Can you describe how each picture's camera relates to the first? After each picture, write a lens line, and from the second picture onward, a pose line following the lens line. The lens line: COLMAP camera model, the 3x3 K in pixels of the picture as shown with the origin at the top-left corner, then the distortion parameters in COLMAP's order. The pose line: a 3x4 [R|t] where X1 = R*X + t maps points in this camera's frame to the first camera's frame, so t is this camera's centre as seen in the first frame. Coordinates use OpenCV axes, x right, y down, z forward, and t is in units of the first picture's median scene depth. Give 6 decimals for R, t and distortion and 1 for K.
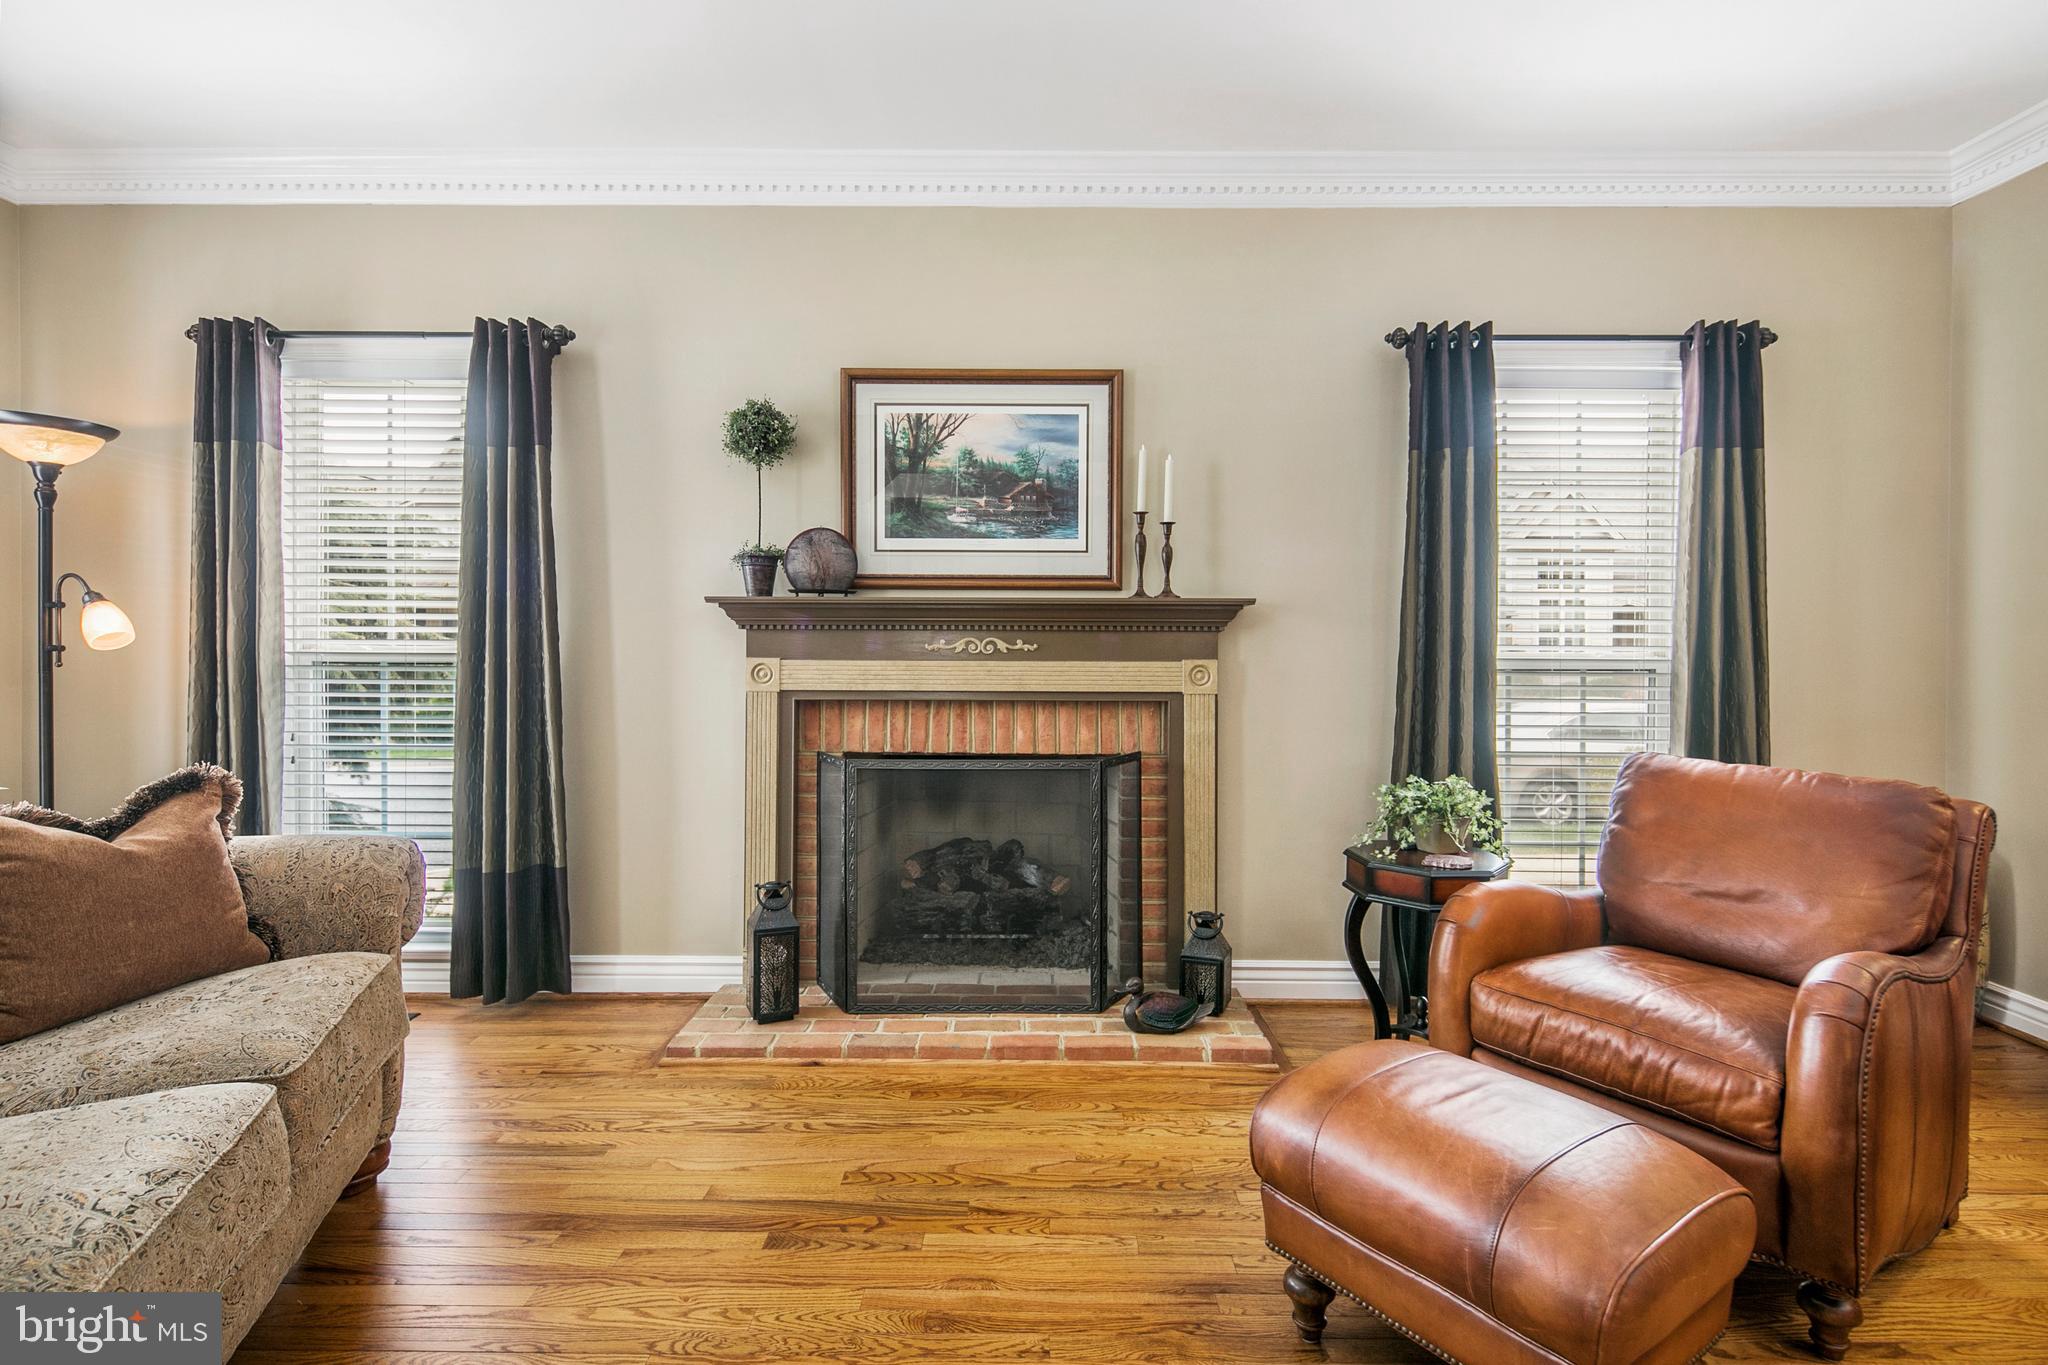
lens RADIAL K [[960.0, 0, 1023.9], [0, 960.0, 692.7], [0, 0, 1]] dist [-0.003330, -0.000045]
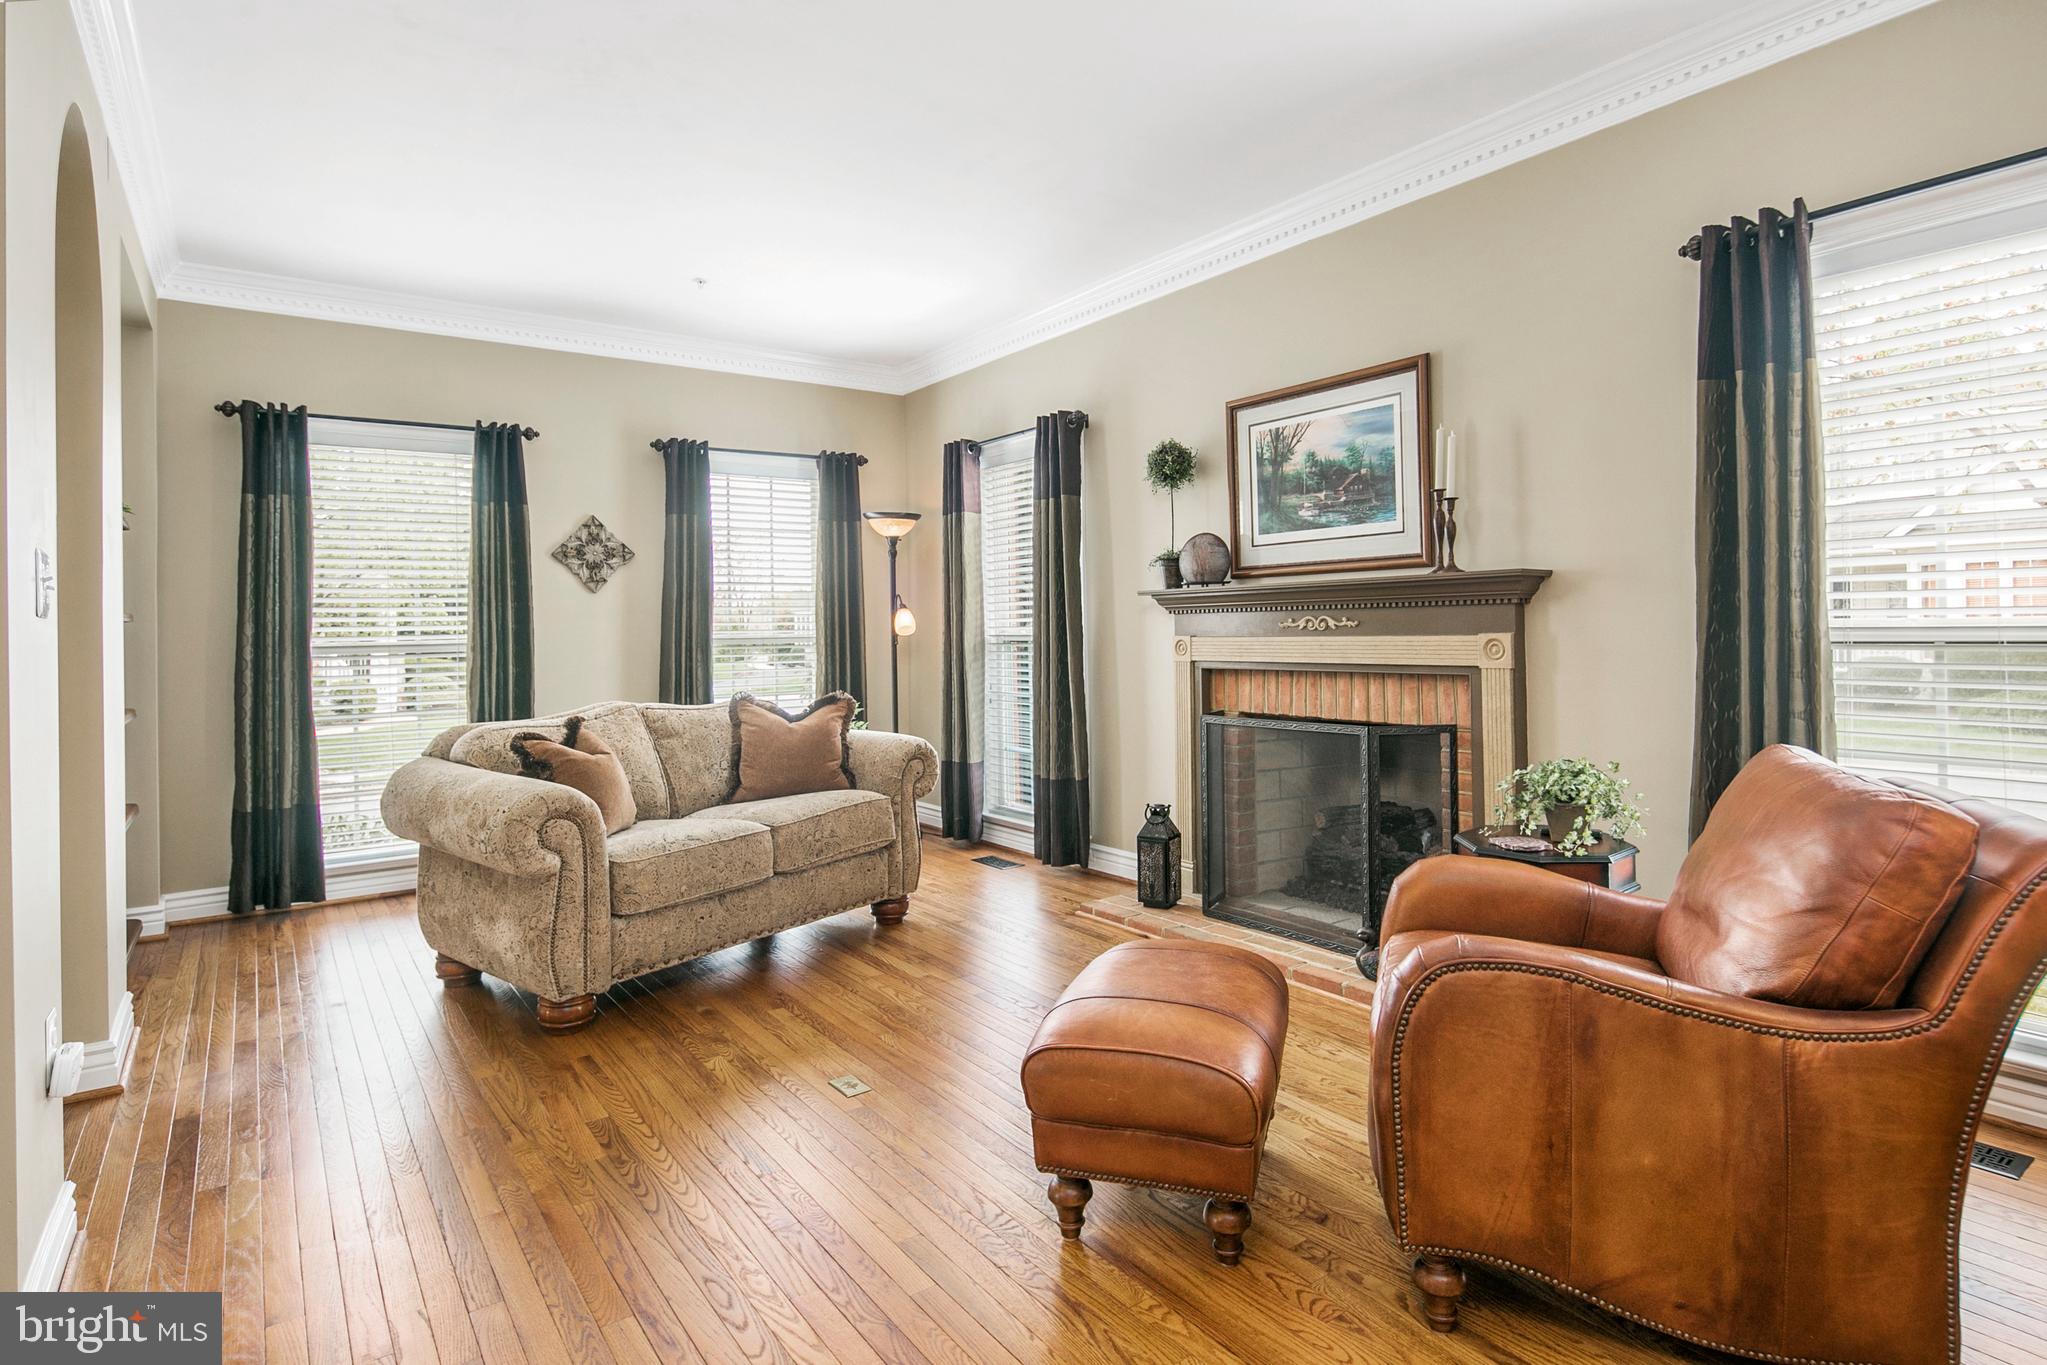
lens RADIAL K [[988.3, 0, 1023.5], [0, 988.3, 682.5], [0, 0, 1]] dist [-0.002521, -0.001506]
pose [[0.615551, 0.027103, -0.787631, 0.667217], [-0.018223, 0.999631, 0.020157, 0.004254], [0.787886, 0.001946, 0.615818, 0.003814]]
